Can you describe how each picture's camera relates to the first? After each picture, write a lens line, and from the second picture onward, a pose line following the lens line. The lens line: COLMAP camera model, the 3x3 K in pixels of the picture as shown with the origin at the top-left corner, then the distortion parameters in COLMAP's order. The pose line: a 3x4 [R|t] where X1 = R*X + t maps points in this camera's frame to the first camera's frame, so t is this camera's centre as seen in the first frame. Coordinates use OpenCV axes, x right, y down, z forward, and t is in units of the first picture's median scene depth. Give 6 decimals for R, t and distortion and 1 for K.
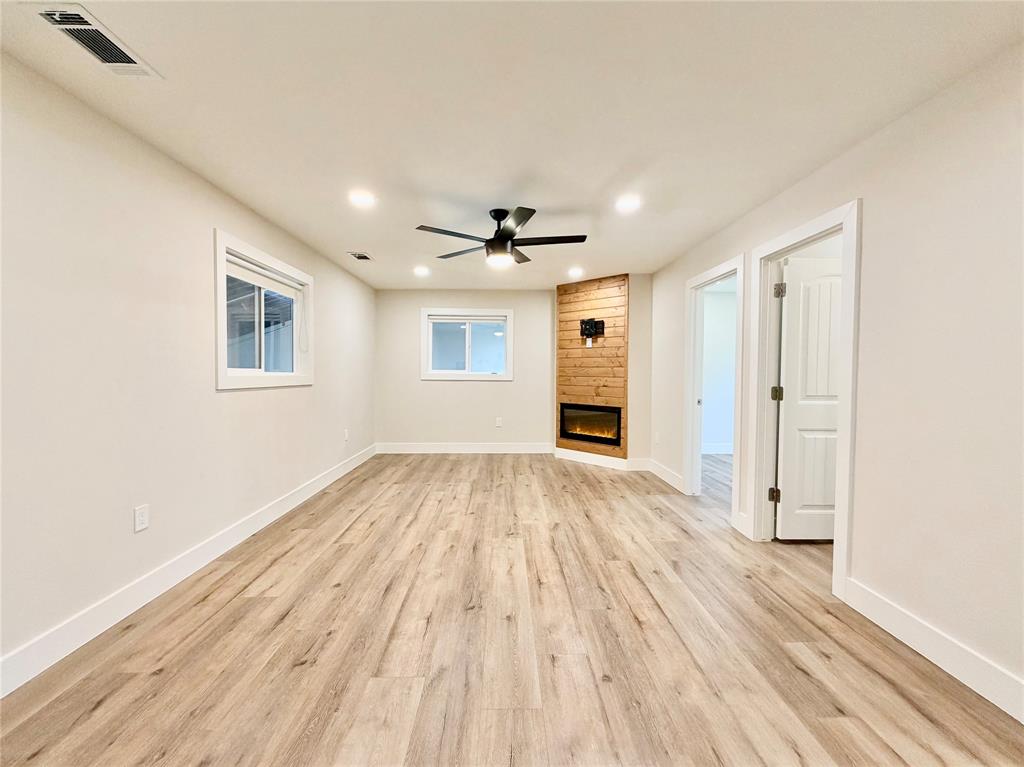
lens RADIAL K [[407.3, 0, 514.4], [0, 407.3, 383.2], [0, 0, 1]] dist [0.001167, 0.000340]
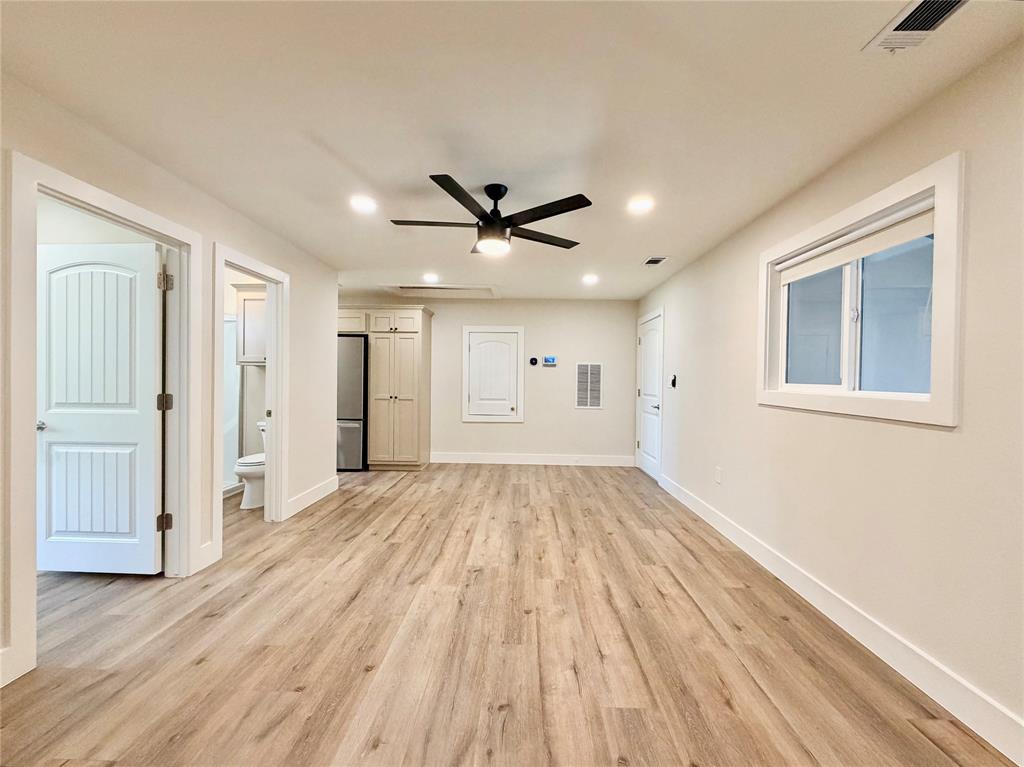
lens RADIAL K [[467.5, 0, 508.1], [0, 467.5, 382.7], [0, 0, 1]] dist [-0.004026, -0.000341]
pose [[-0.997663, -0.018475, 0.065776, -0.146655], [-0.015937, 0.999116, 0.038902, -0.073347], [-0.066436, 0.037763, -0.997076, 2.194787]]
